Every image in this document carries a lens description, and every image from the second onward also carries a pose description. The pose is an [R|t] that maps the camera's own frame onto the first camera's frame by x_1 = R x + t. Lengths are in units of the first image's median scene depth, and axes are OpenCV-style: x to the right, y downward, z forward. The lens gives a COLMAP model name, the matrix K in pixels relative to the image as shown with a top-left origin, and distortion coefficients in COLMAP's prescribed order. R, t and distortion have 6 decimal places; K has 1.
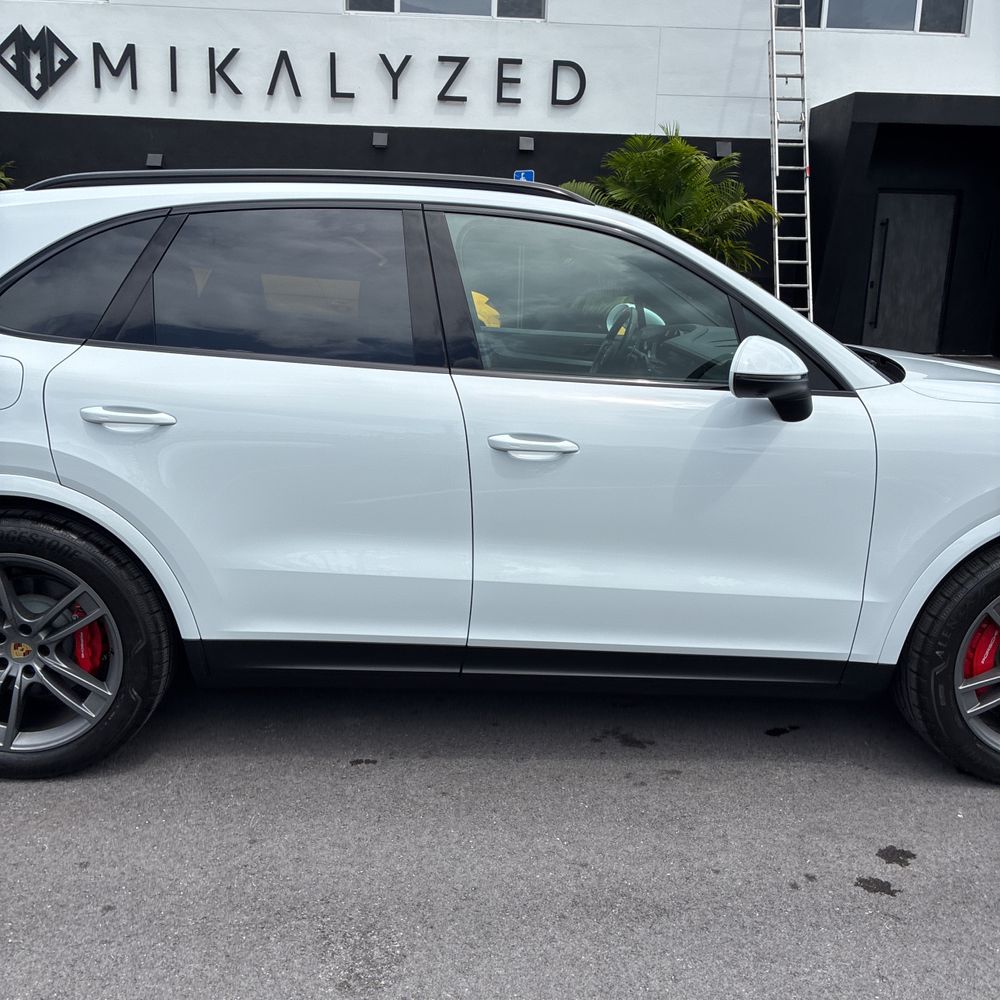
lens RADIAL K [[984.3, 0, 500.0], [0, 984.3, 500.0], [0, 0, 1]] dist [0.023955, -0.019263]
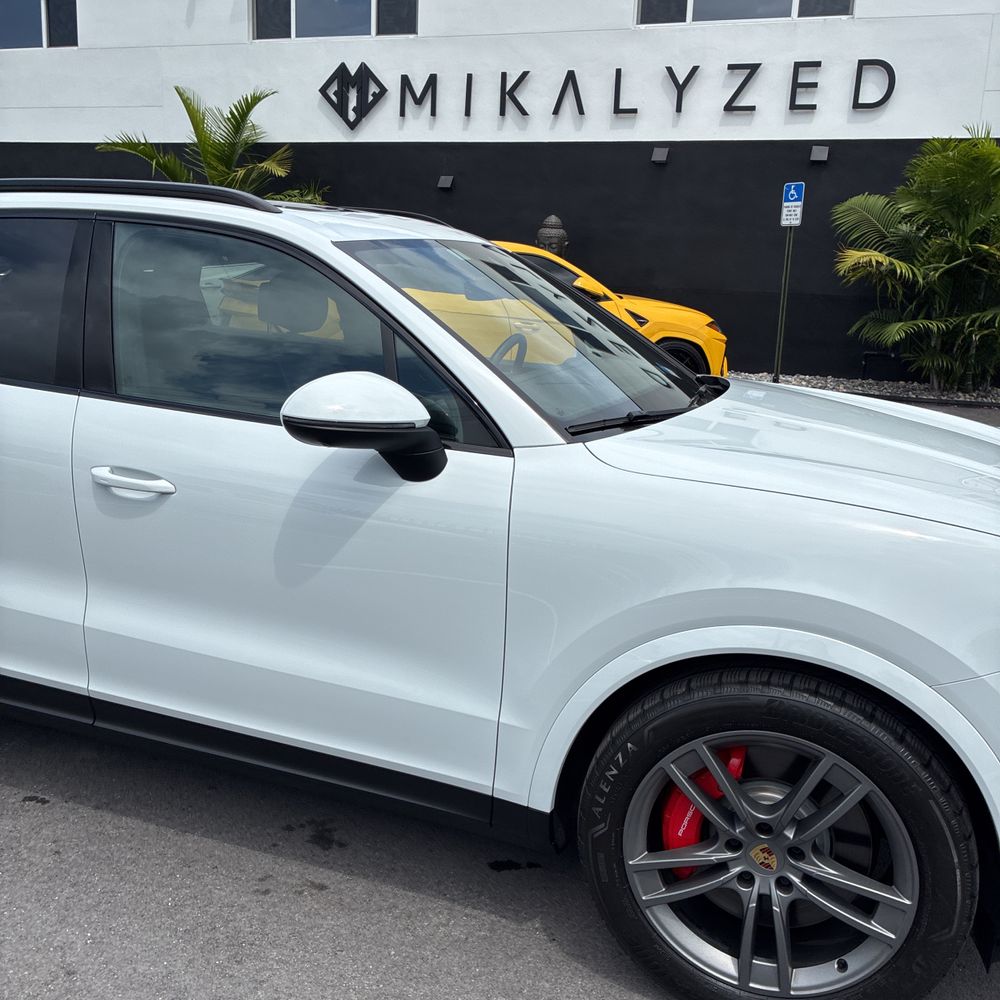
lens RADIAL K [[993.5, 0, 500.0], [0, 993.5, 500.0], [0, 0, 1]] dist [0.011771, 0.007279]
pose [[0.925961, 0.092844, -0.366028, 0.124118], [-0.100293, 0.994957, -0.001342, -0.013393], [0.364058, 0.037953, 0.930603, 0.053648]]
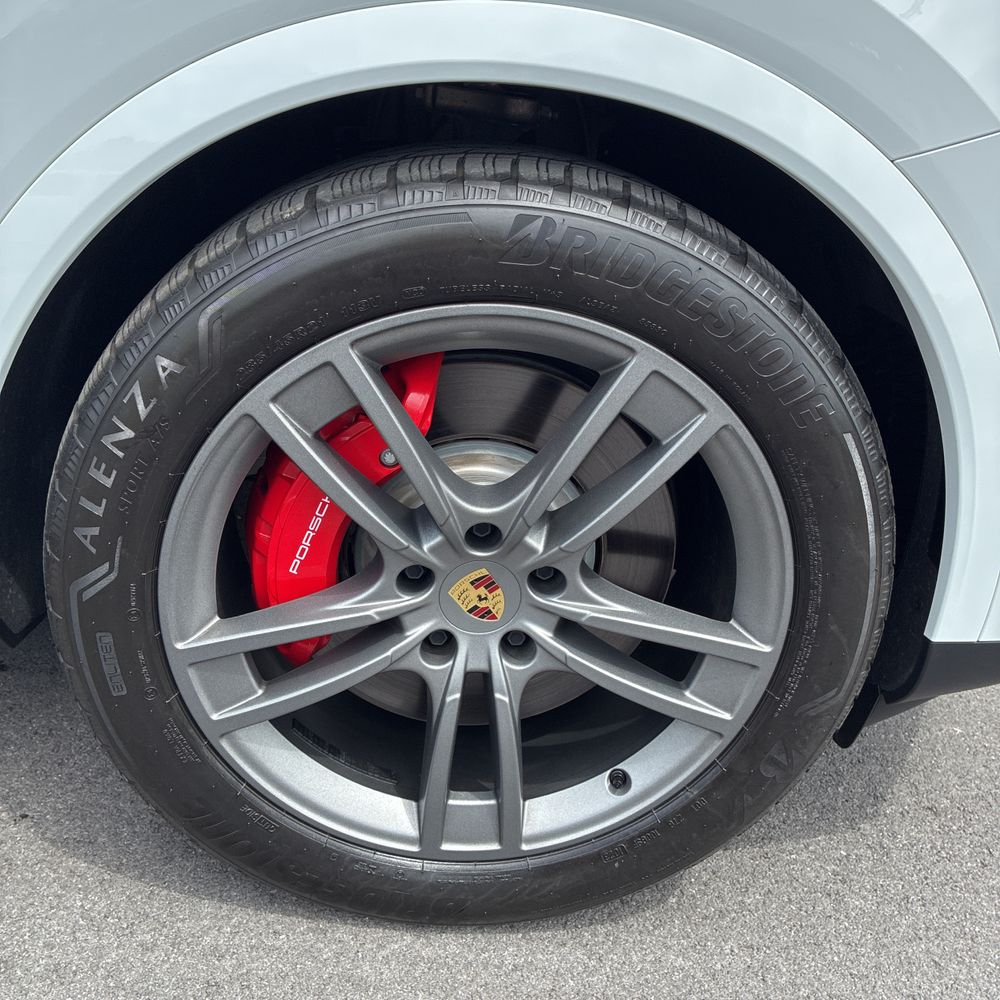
lens RADIAL K [[1030.7, 0, 500.0], [0, 1030.7, 500.0], [0, 0, 1]] dist [0.034413, -0.011846]
pose [[0.992447, 0.100763, 0.069971, 0.107648], [-0.112091, 0.976616, 0.183460, 0.014602], [-0.049849, -0.189917, 0.980534, 0.136370]]
